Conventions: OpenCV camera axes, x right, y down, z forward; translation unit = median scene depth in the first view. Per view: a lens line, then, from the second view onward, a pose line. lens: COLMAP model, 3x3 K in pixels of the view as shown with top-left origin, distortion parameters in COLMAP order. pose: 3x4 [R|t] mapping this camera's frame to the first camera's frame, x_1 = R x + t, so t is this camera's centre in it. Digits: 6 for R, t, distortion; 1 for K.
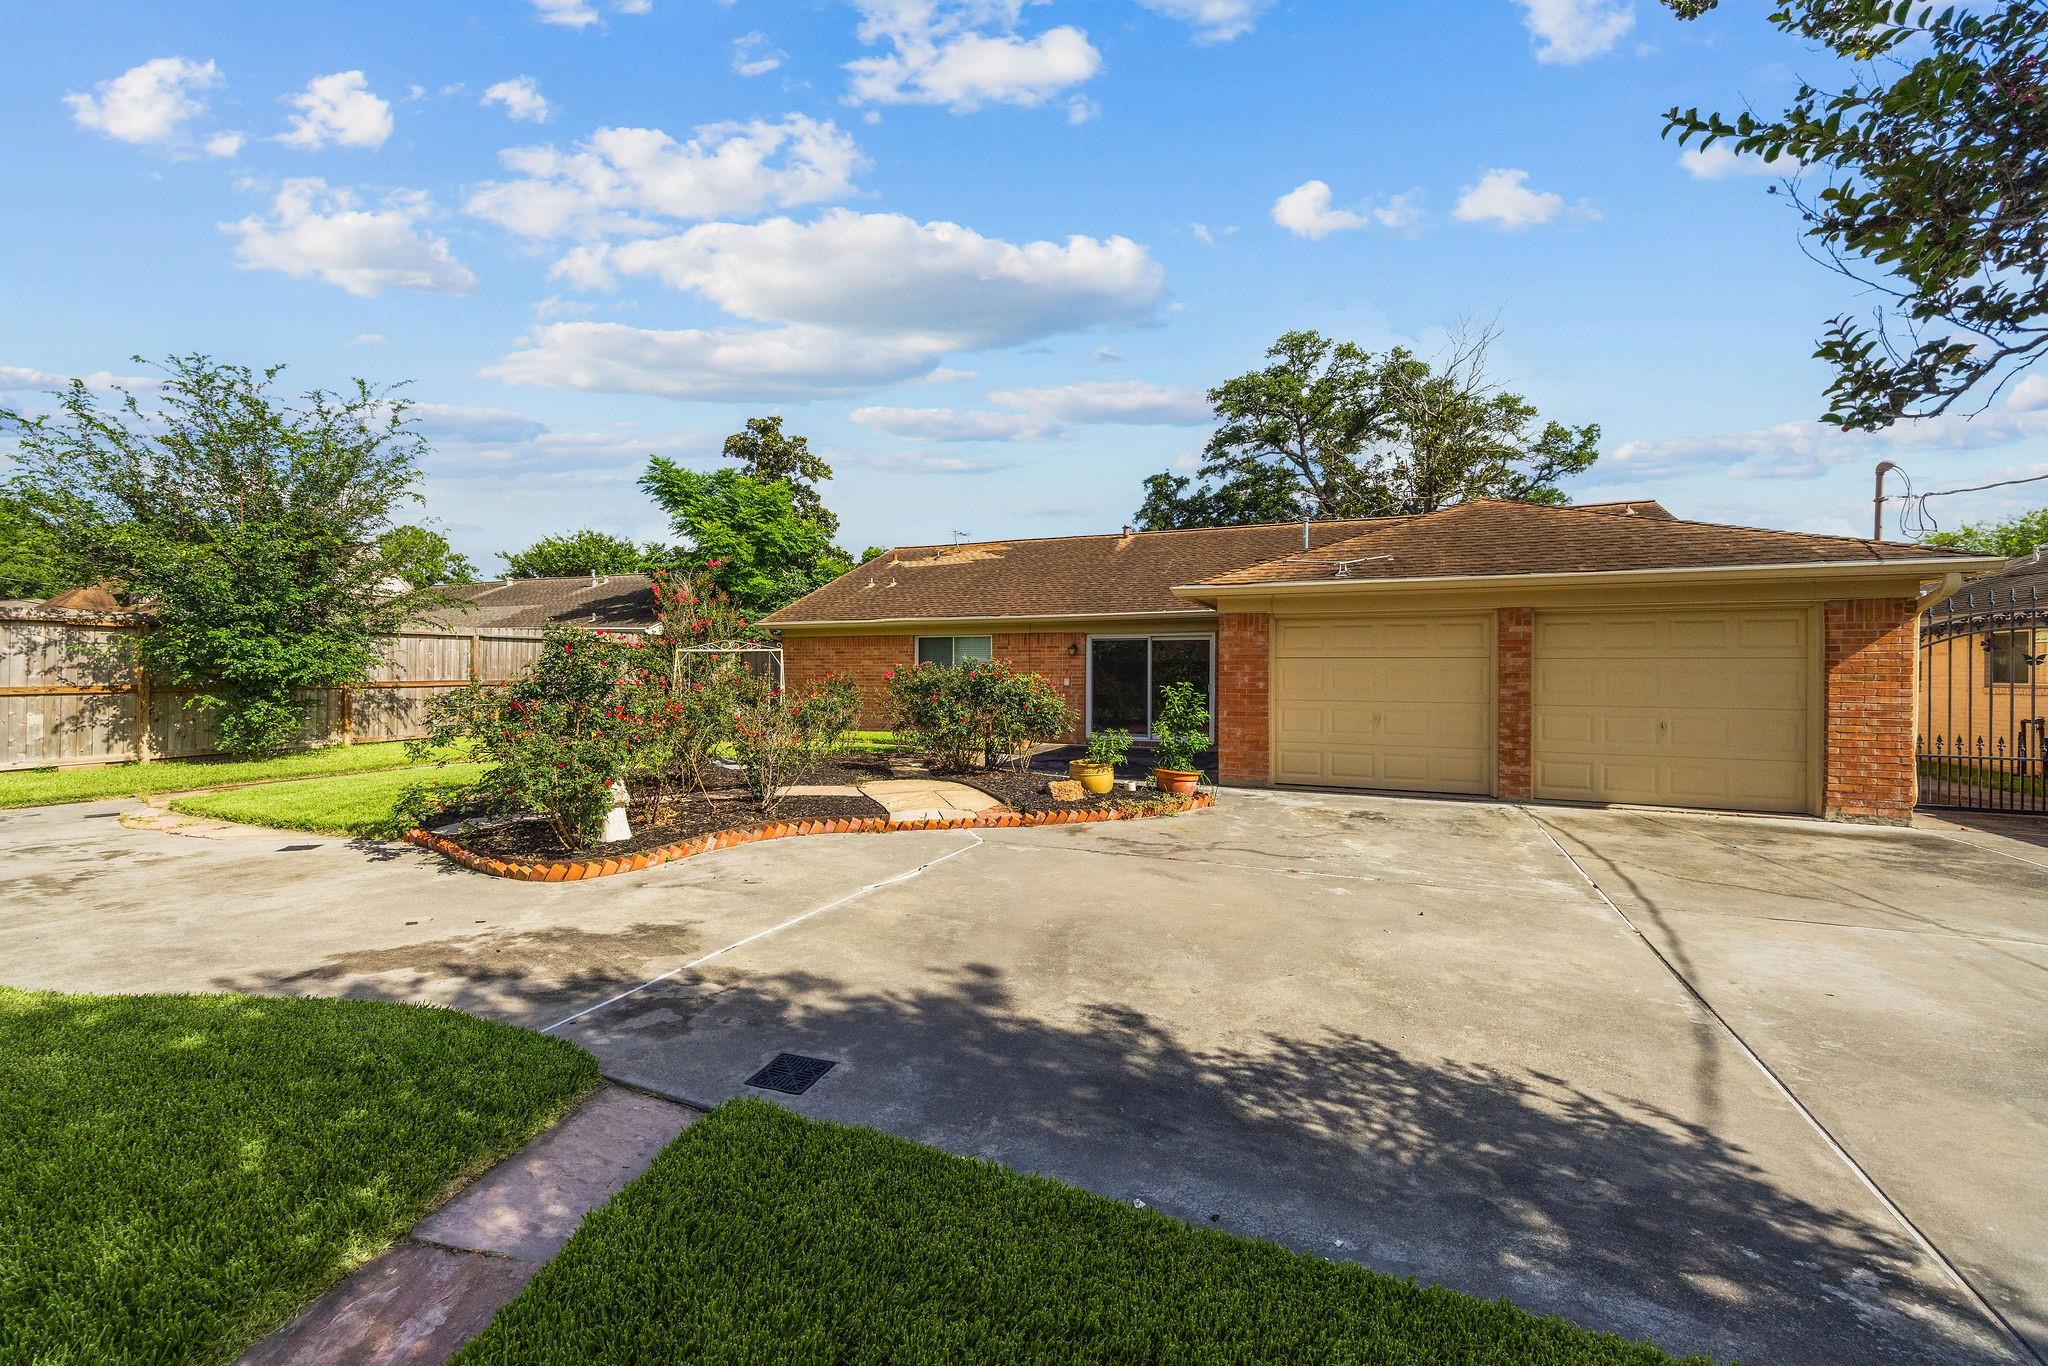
lens RADIAL K [[816.9, 0, 1016.6], [0, 816.9, 673.8], [0, 0, 1]] dist [-0.006196, 0.000146]
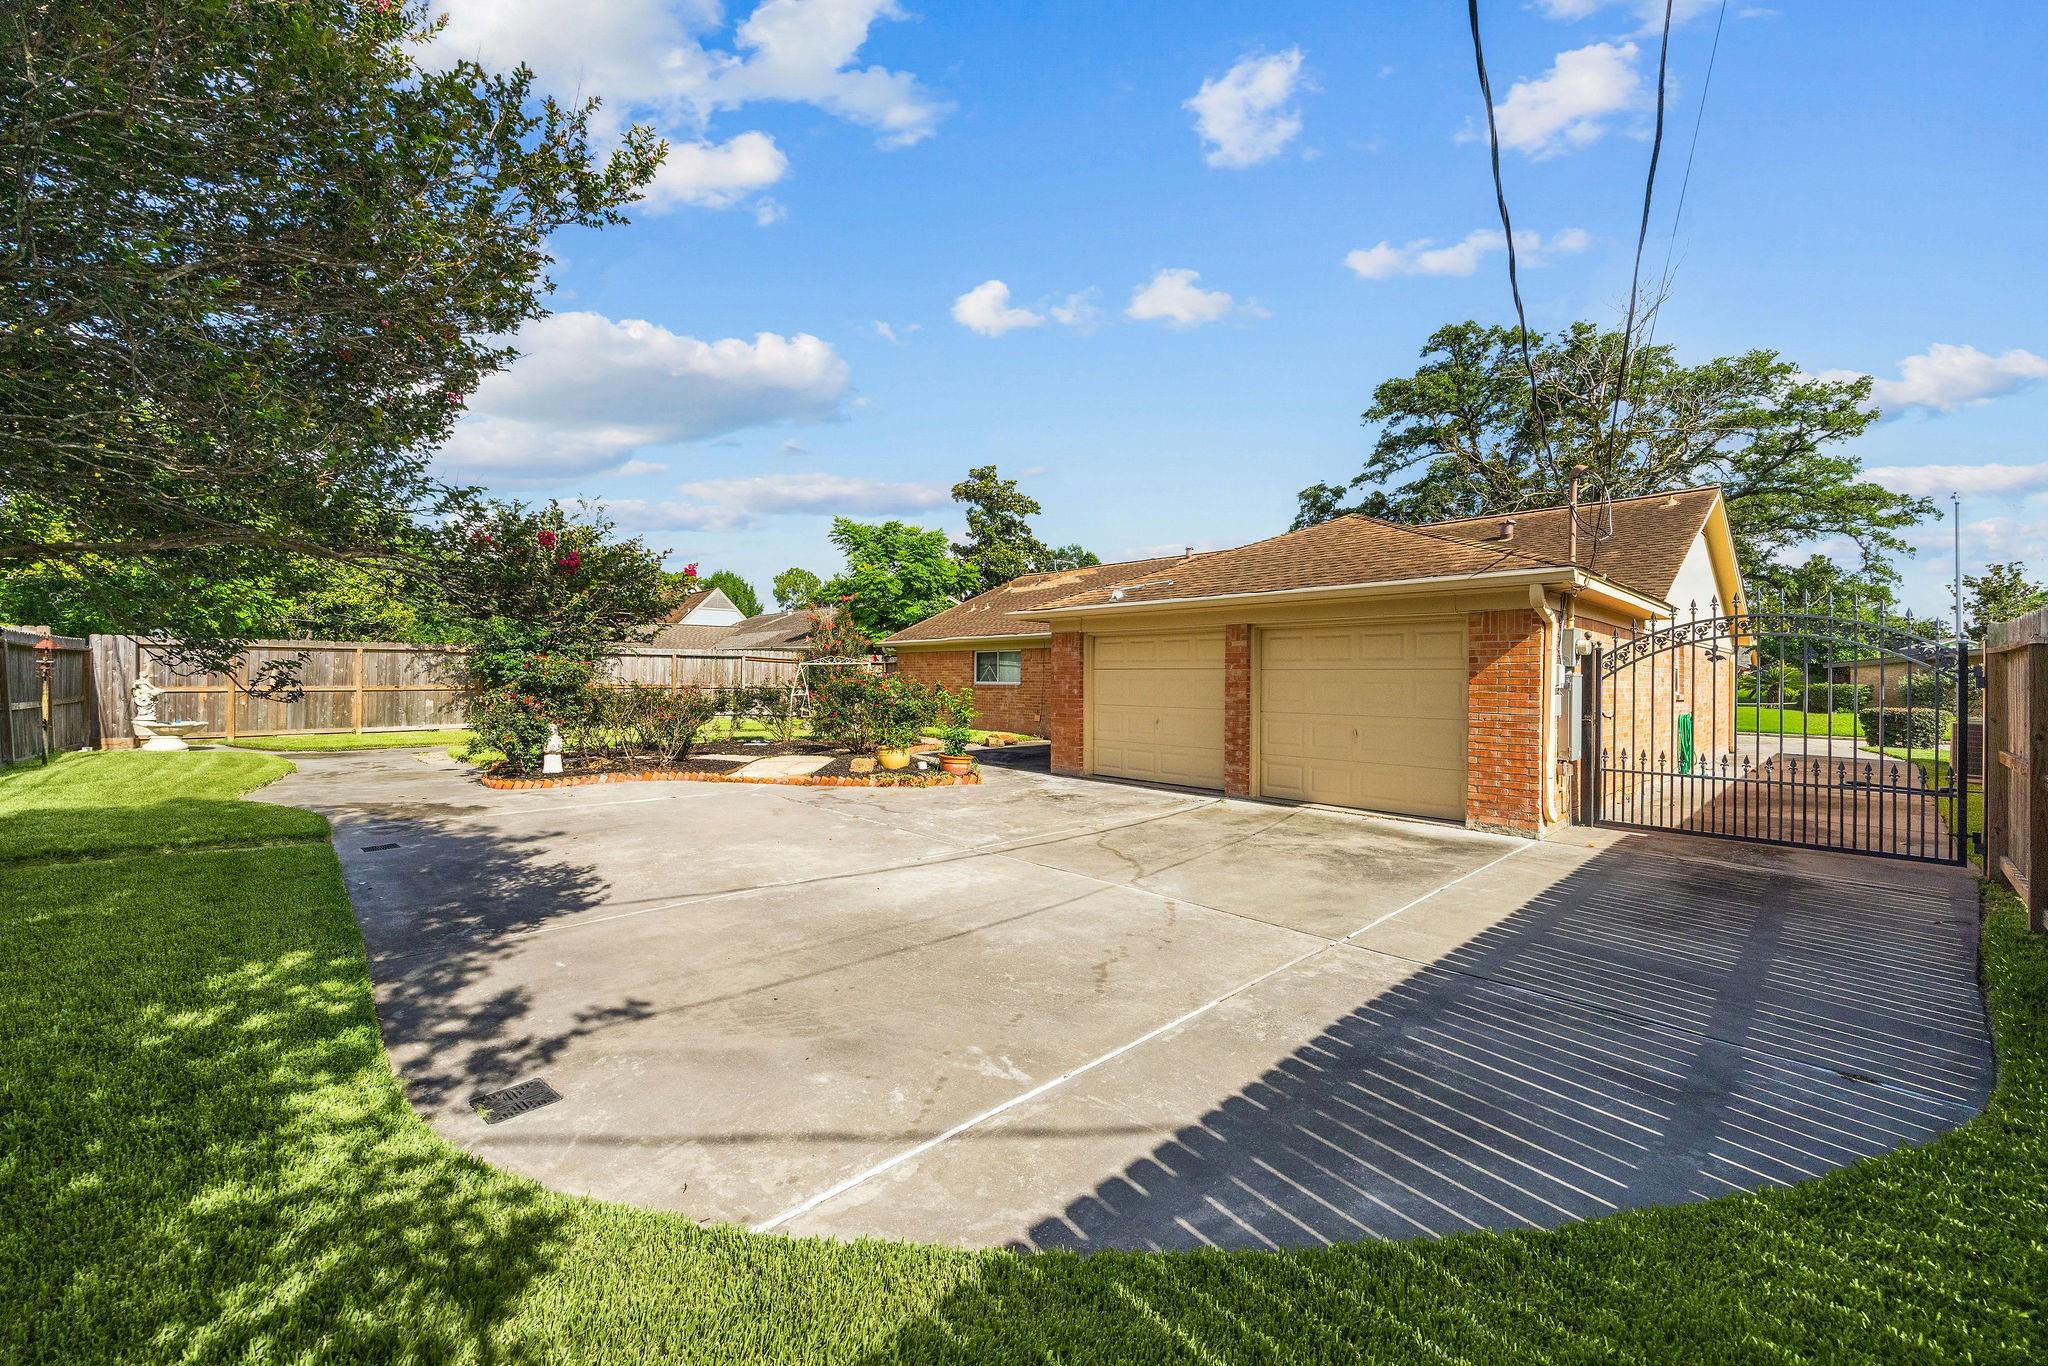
lens RADIAL K [[783.6, 0, 1018.5], [0, 783.6, 677.0], [0, 0, 1]] dist [-0.002601, -0.000026]
pose [[0.919050, 0.002101, -0.394136, 0.700677], [-0.005269, 0.999962, -0.006955, 0.000159], [0.394106, 0.008469, 0.919026, -0.104522]]
